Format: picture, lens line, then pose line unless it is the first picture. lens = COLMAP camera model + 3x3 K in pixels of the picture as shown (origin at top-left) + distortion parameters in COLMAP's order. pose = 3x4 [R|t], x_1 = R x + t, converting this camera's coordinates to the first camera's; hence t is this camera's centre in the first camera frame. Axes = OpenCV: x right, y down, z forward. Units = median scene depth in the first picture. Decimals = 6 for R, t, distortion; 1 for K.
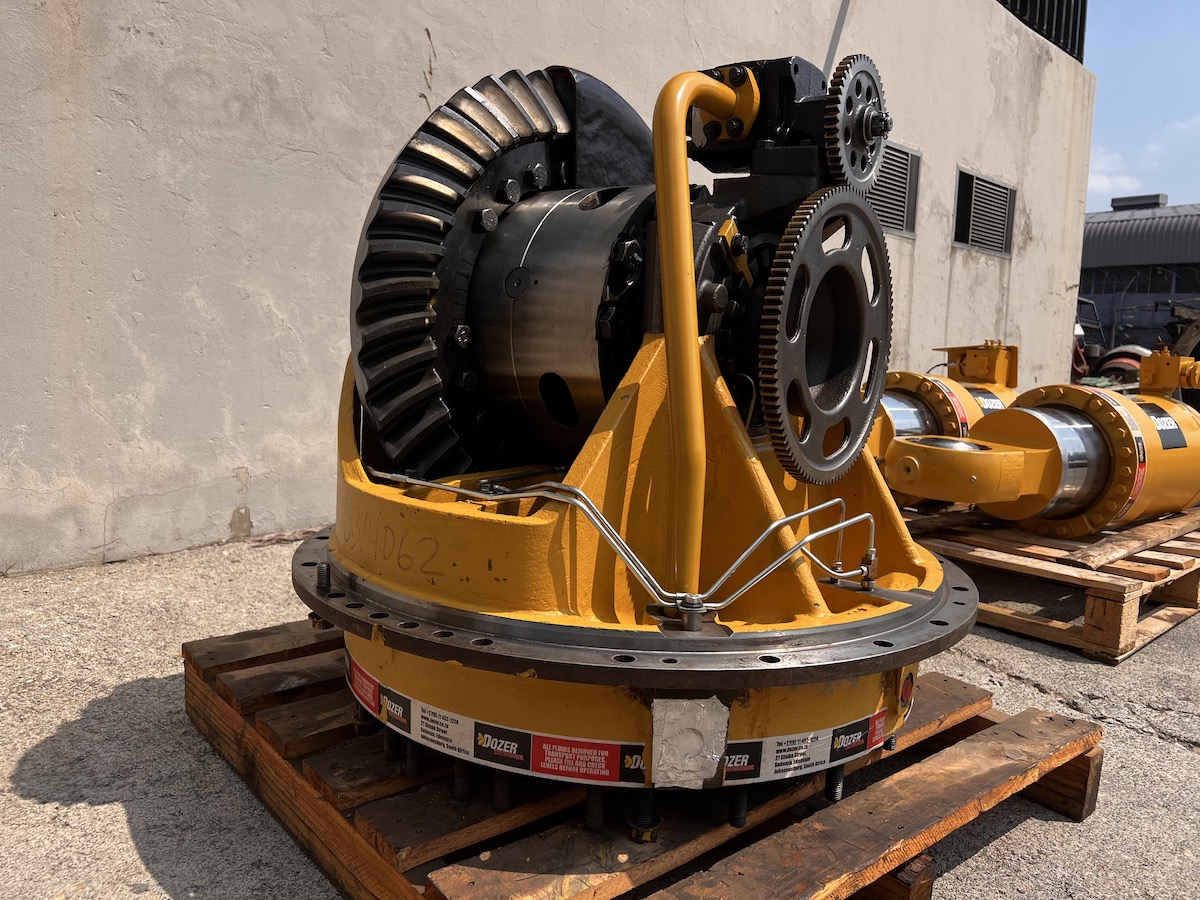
lens RADIAL K [[904.3, 0, 609.6], [0, 904.3, 450.6], [0, 0, 1]] dist [0.049638, -0.058096]
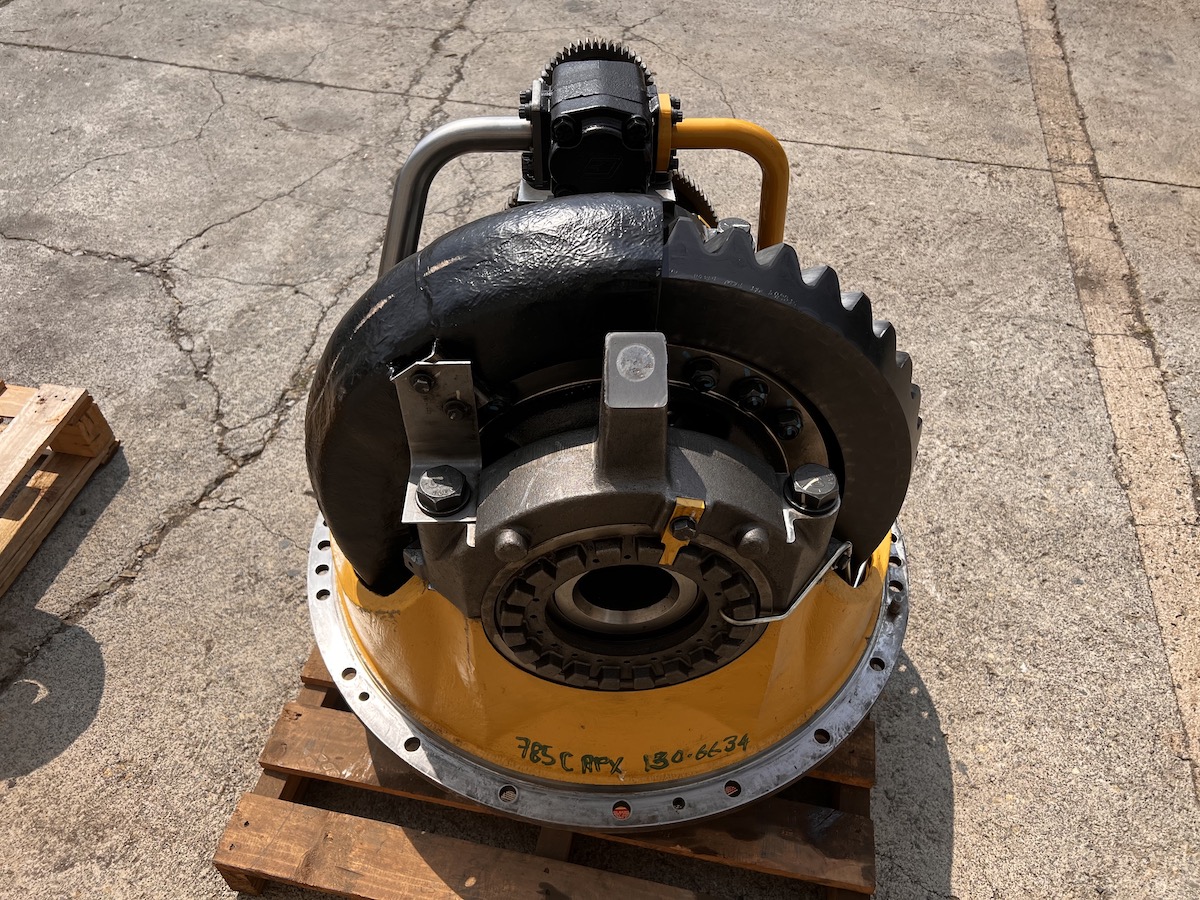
lens RADIAL K [[904.3, 0, 606.1], [0, 904.3, 457.2], [0, 0, 1]] dist [0.049638, -0.058096]
pose [[-0.613247, -0.616264, 0.494112, -0.518030], [0.061652, 0.586292, 0.807750, -0.935835], [-0.787481, 0.525814, -0.321548, 1.485159]]
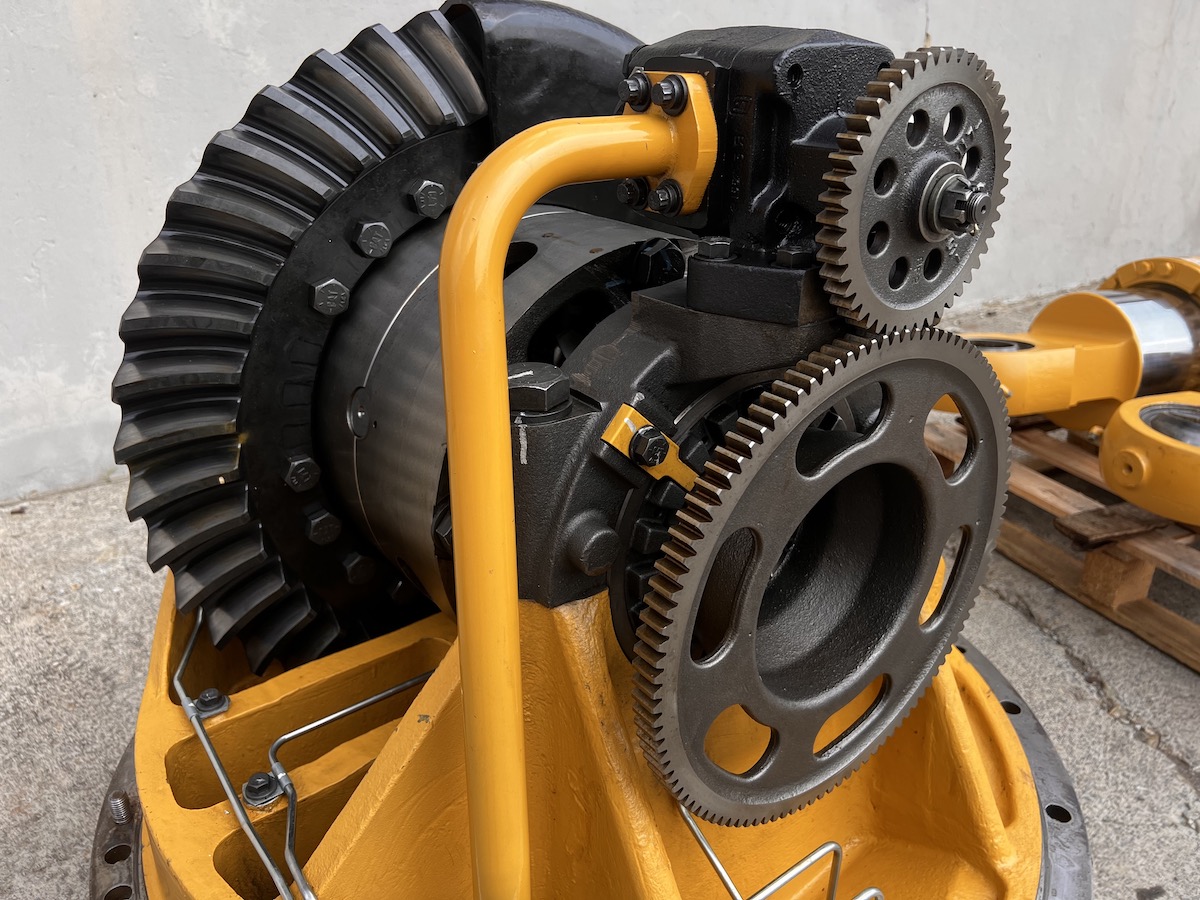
lens RADIAL K [[904.3, 0, 597.1], [0, 904.3, 441.0], [0, 0, 1]] dist [0.049638, -0.058096]
pose [[0.957525, 0.080919, -0.276763, 0.238386], [-0.000809, 0.960567, 0.278048, -0.344786], [0.288349, -0.266014, 0.919832, 0.454635]]
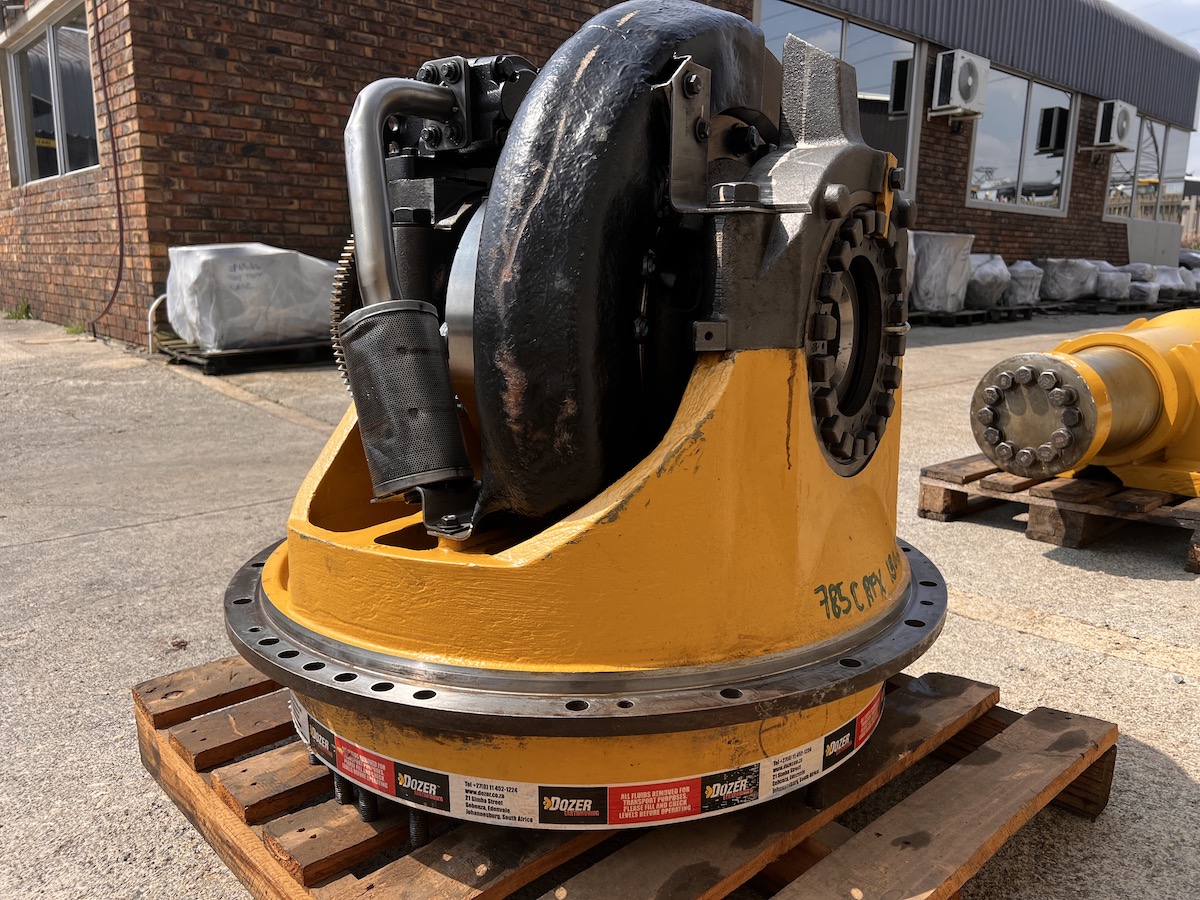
lens RADIAL K [[904.3, 0, 605.6], [0, 904.3, 458.1], [0, 0, 1]] dist [0.049638, -0.058096]
pose [[-0.998522, -0.028970, -0.045989, 0.063378], [-0.042470, 0.943883, 0.327538, -0.338100], [0.033920, 0.329007, -0.943718, 2.116811]]
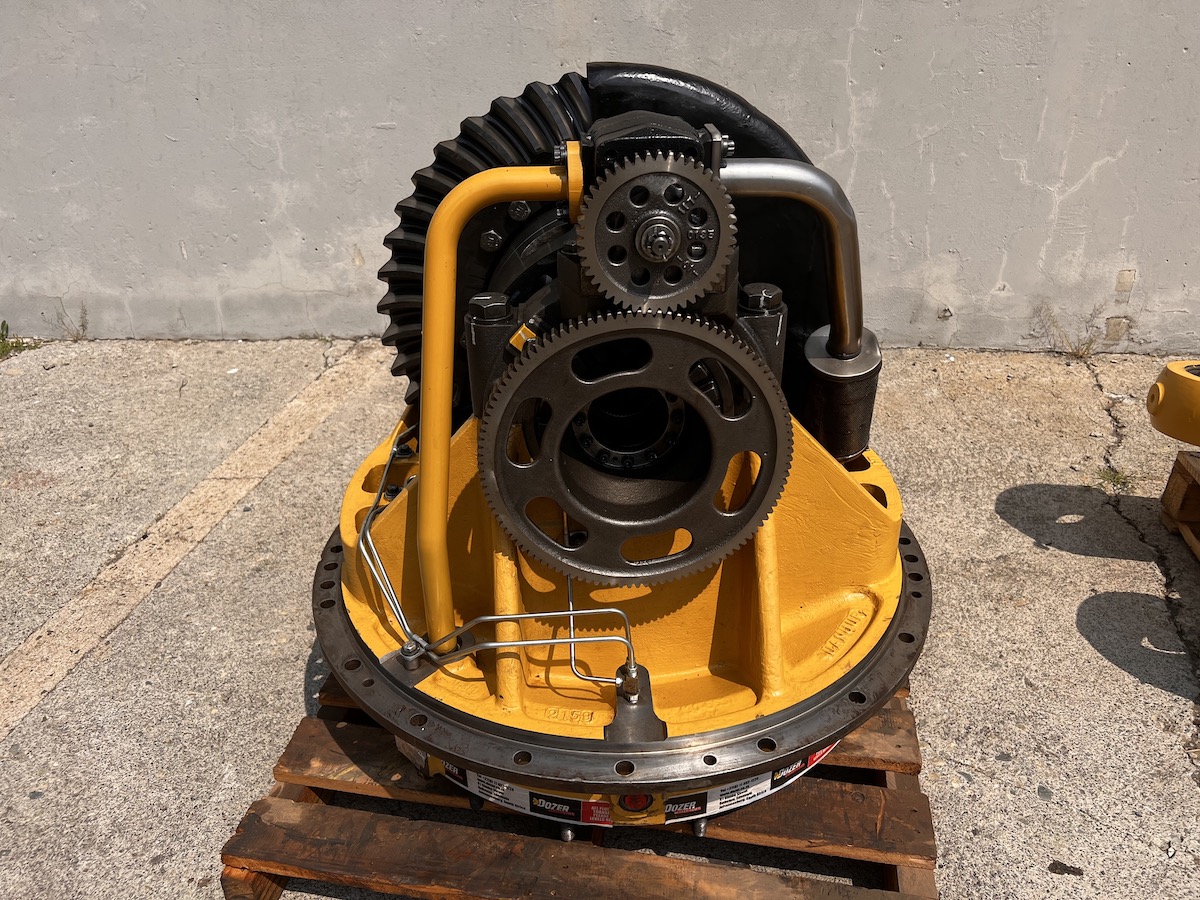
lens RADIAL K [[904.3, 0, 611.1], [0, 904.3, 452.6], [0, 0, 1]] dist [0.049638, -0.058096]
pose [[0.636631, 0.326297, -0.698735, 0.840749], [-0.060520, 0.924419, 0.376546, -0.454633], [0.768790, -0.197434, 0.608261, 0.402920]]
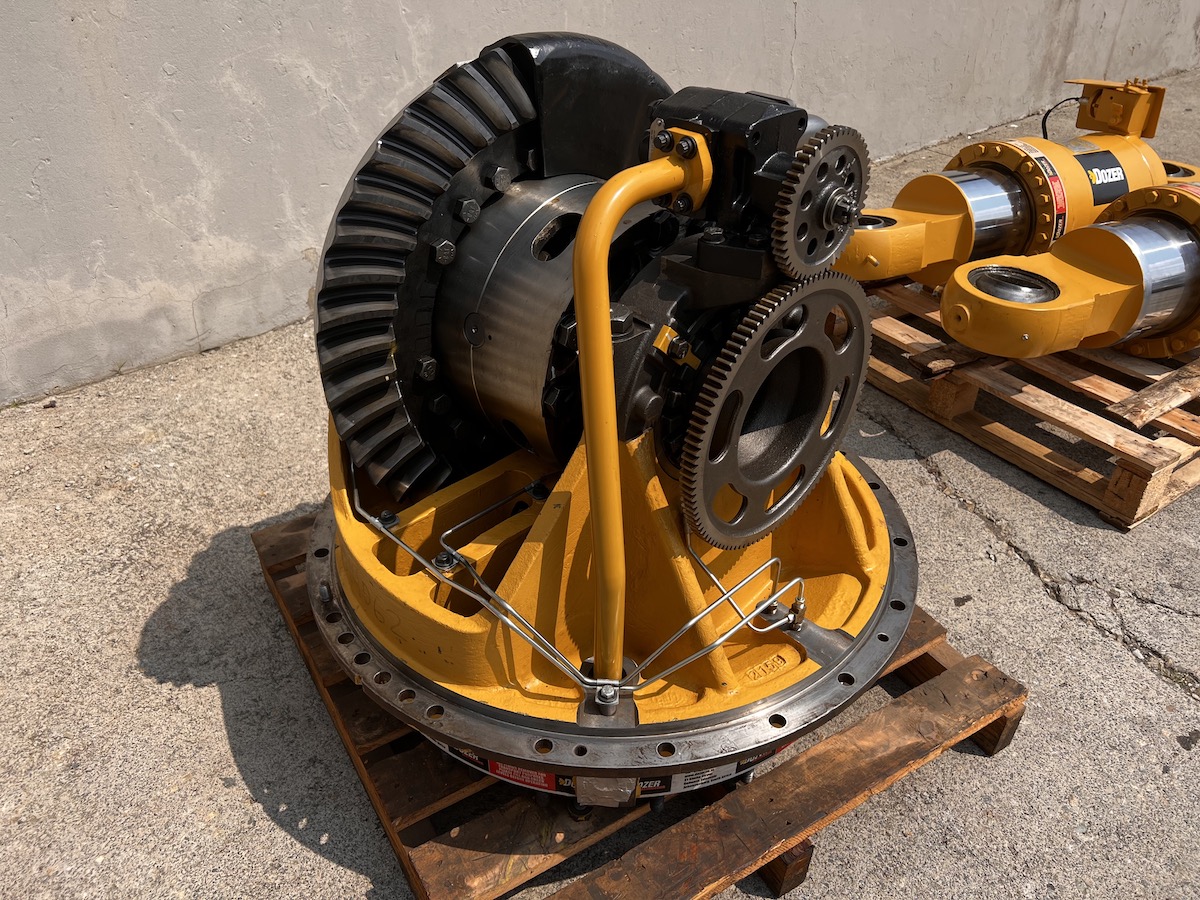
lens RADIAL K [[904.3, 0, 608.5], [0, 904.3, 451.7], [0, 0, 1]] dist [0.049638, -0.058096]
pose [[0.989049, 0.053142, -0.137688, 0.189333], [0.013717, 0.895786, 0.444273, -0.506891], [0.146949, -0.441297, 0.885248, 0.078306]]
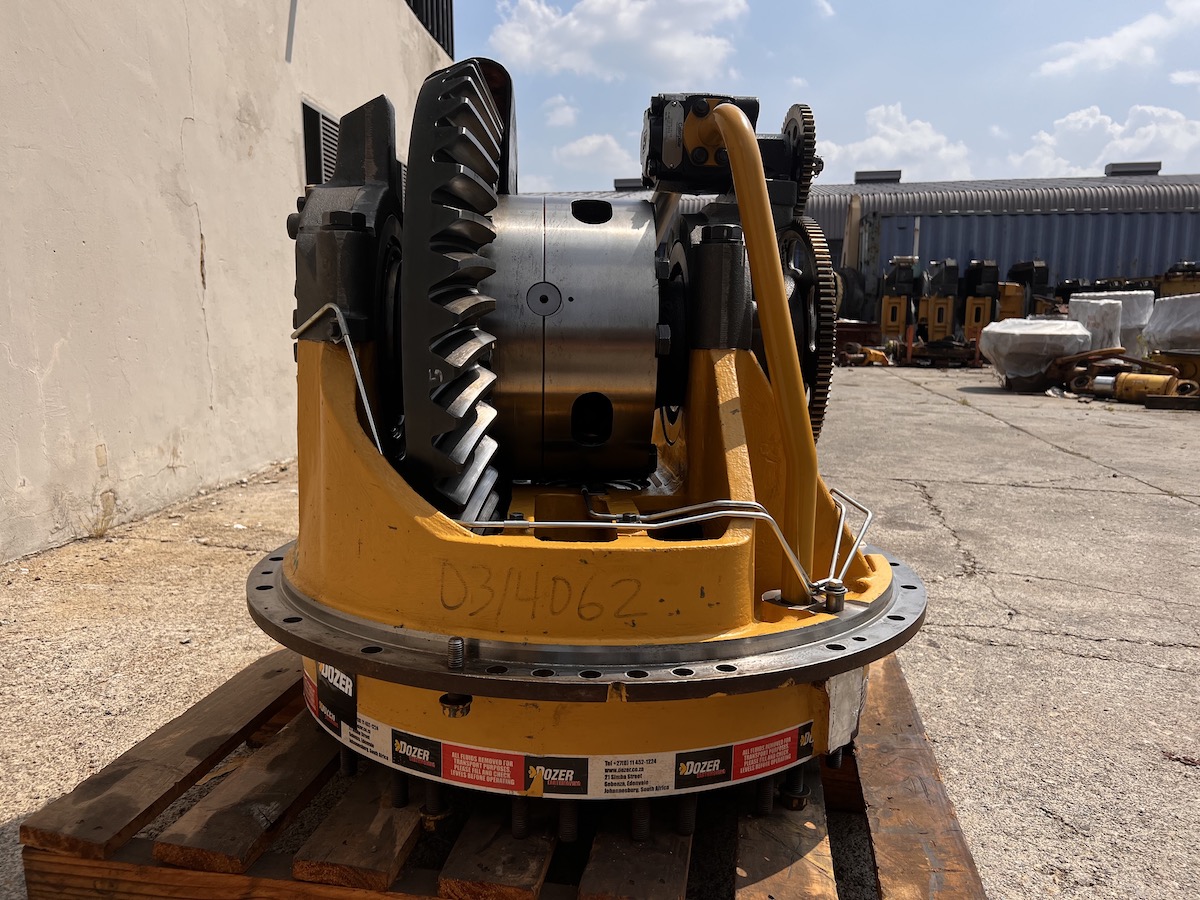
lens RADIAL K [[904.3, 0, 603.2], [0, 904.3, 456.2], [0, 0, 1]] dist [0.049638, -0.058096]
pose [[0.762241, -0.122604, 0.635576, -0.666590], [0.100776, 0.992403, 0.070577, -0.082435], [-0.639401, 0.010254, 0.768805, 0.245010]]
